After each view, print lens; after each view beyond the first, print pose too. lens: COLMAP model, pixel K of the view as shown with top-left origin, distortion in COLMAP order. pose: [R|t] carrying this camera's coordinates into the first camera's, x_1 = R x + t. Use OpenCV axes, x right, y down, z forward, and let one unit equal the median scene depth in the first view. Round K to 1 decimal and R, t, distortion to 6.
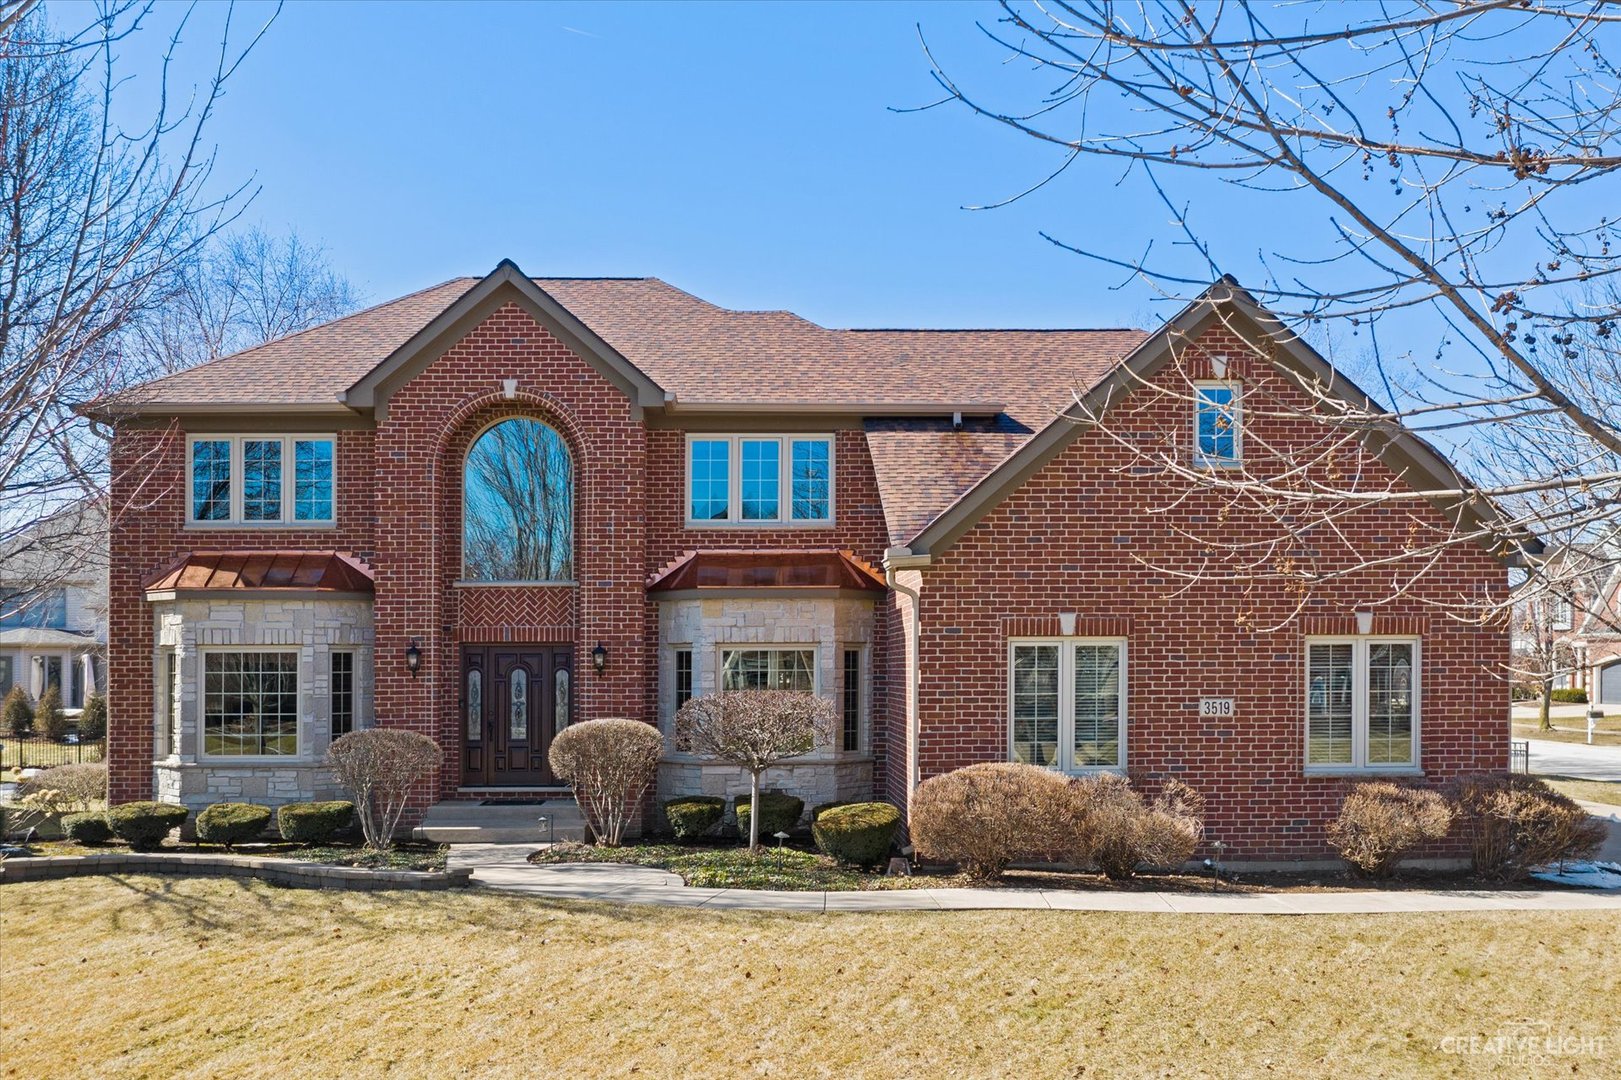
lens RADIAL K [[1363.5, 0, 753.9], [0, 1363.5, 608.8], [0, 0, 1]] dist [0.010559, -0.002533]
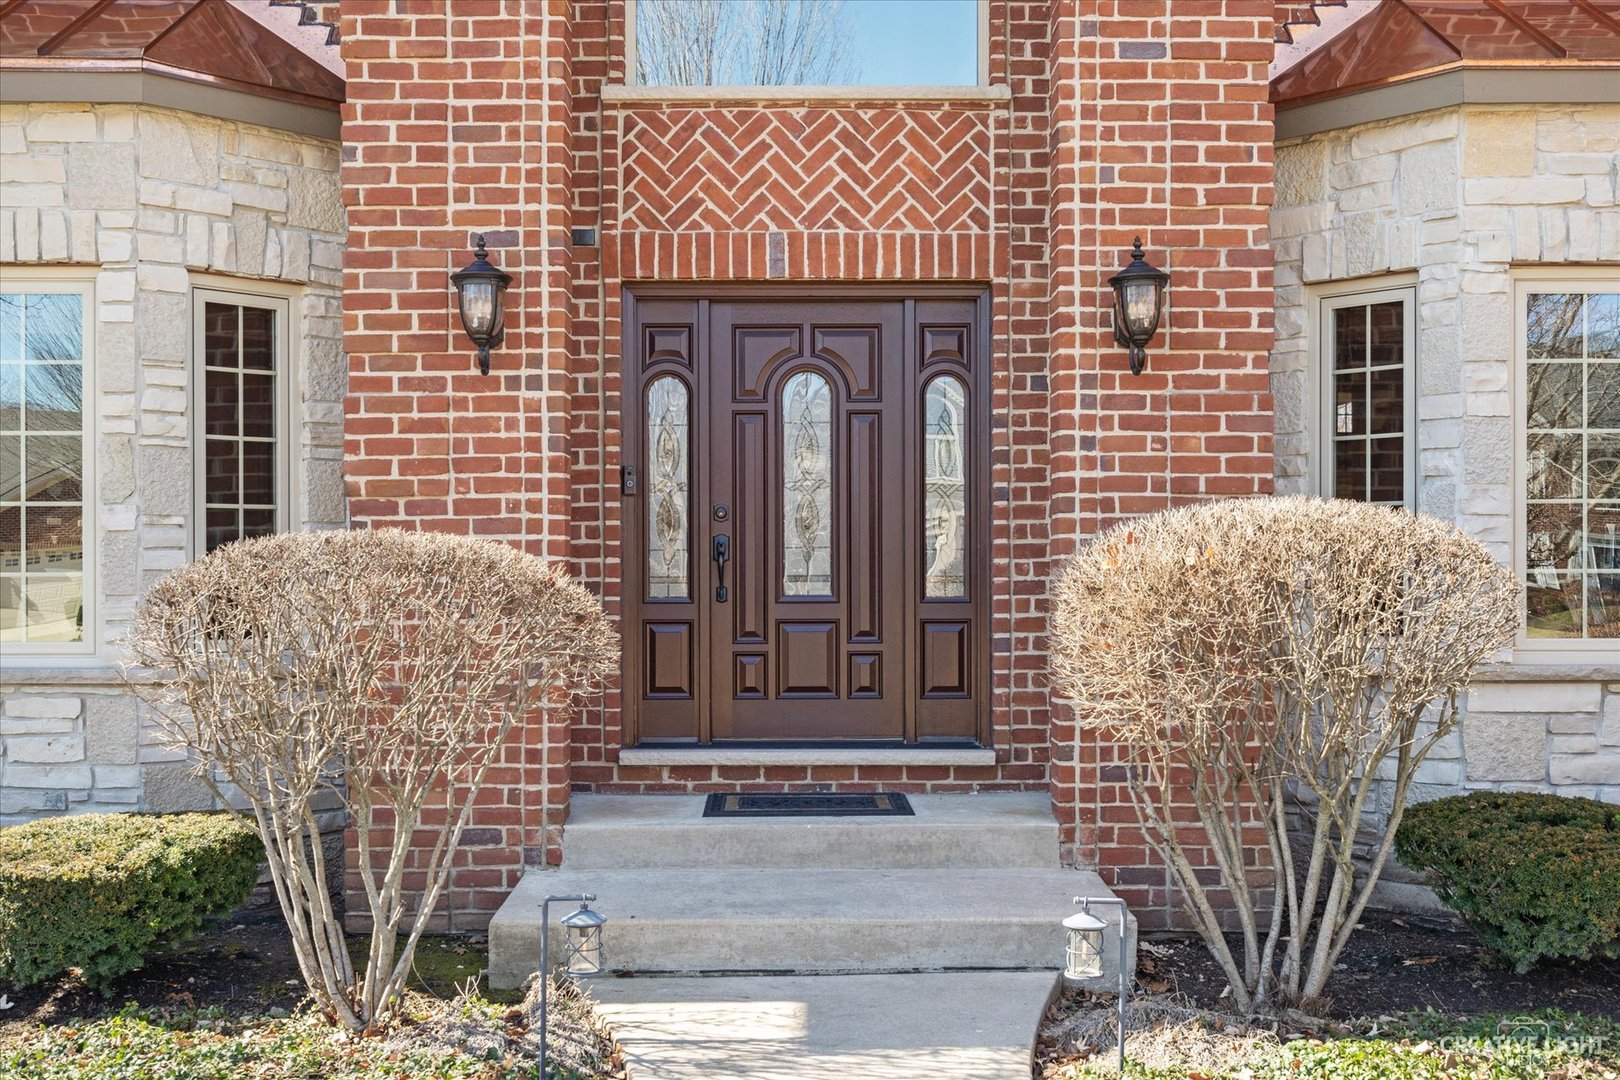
lens RADIAL K [[1616.6, 0, 808.1], [0, 1616.6, 540.9], [0, 0, 1]] dist [0.014853, 0.000000]
pose [[0.999873, 0.002080, -0.015805, -0.173288], [-0.001593, 0.999525, 0.030790, 0.074129], [0.015861, -0.030761, 0.999401, 0.653224]]
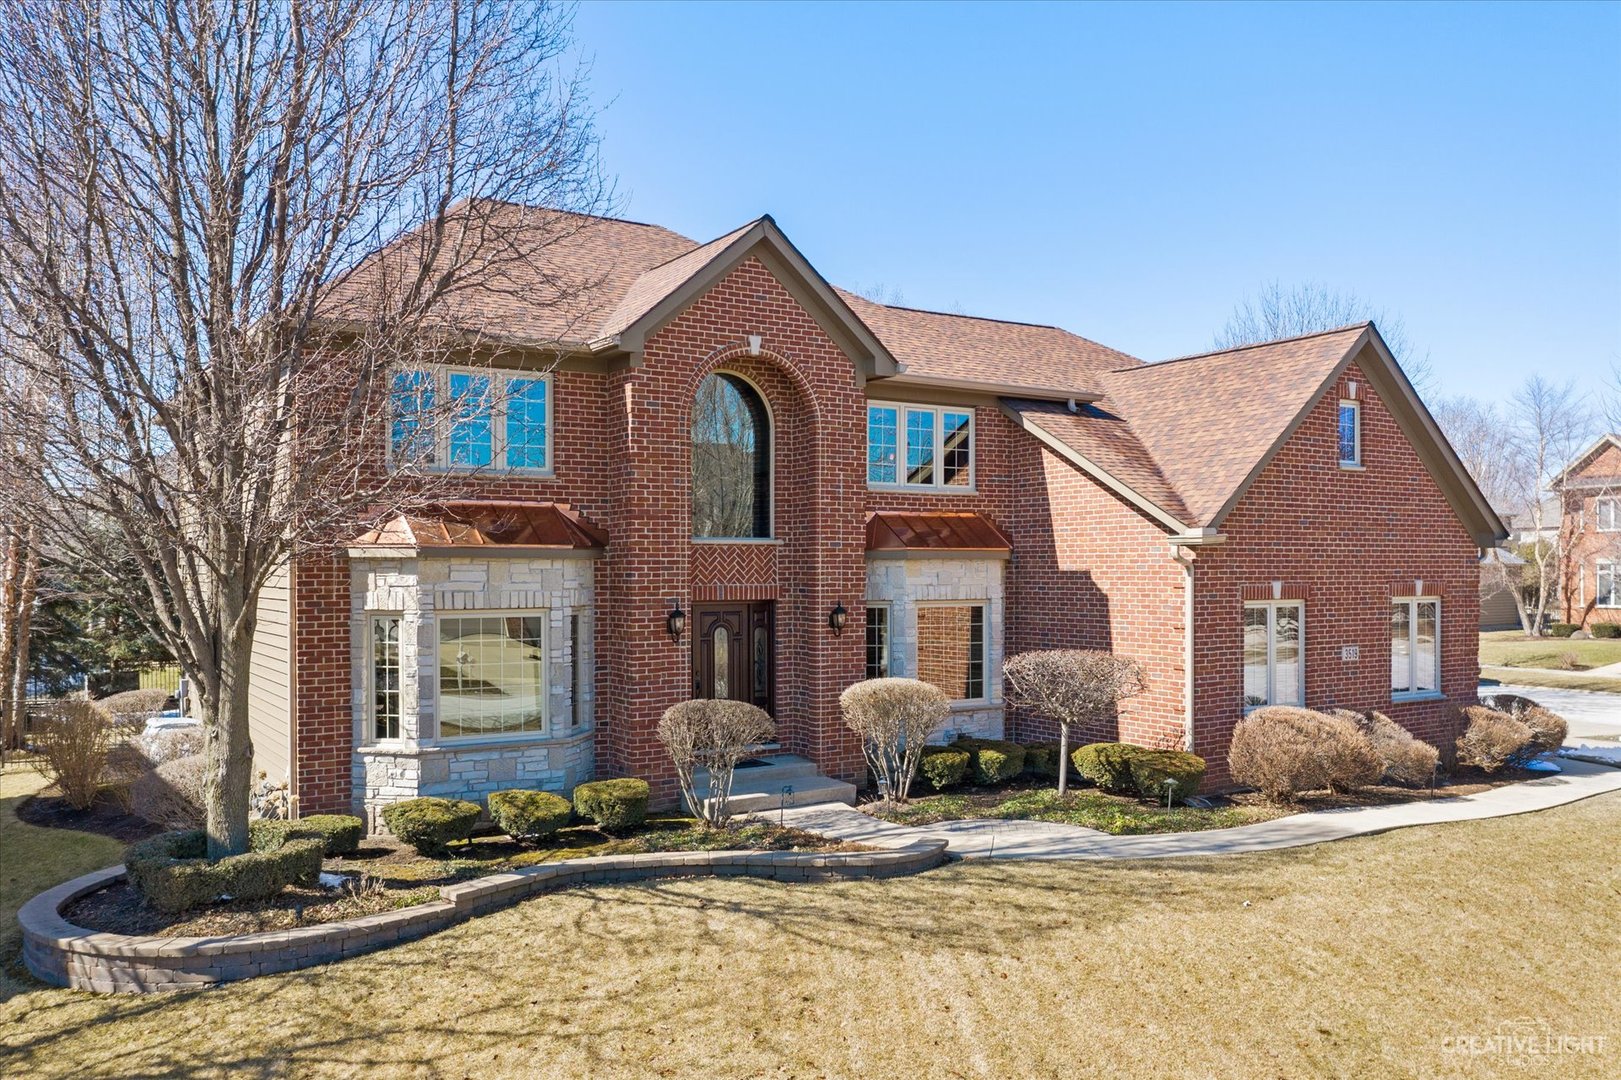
lens RADIAL K [[1246.6, 0, 798.8], [0, 1246.6, 534.4], [0, 0, 1]] dist [0.008599, -0.000027]
pose [[0.862753, 0.016211, 0.505366, -0.604185], [-0.021421, 0.999760, 0.004499, -0.029400], [-0.505172, -0.014707, 0.862893, 0.205266]]
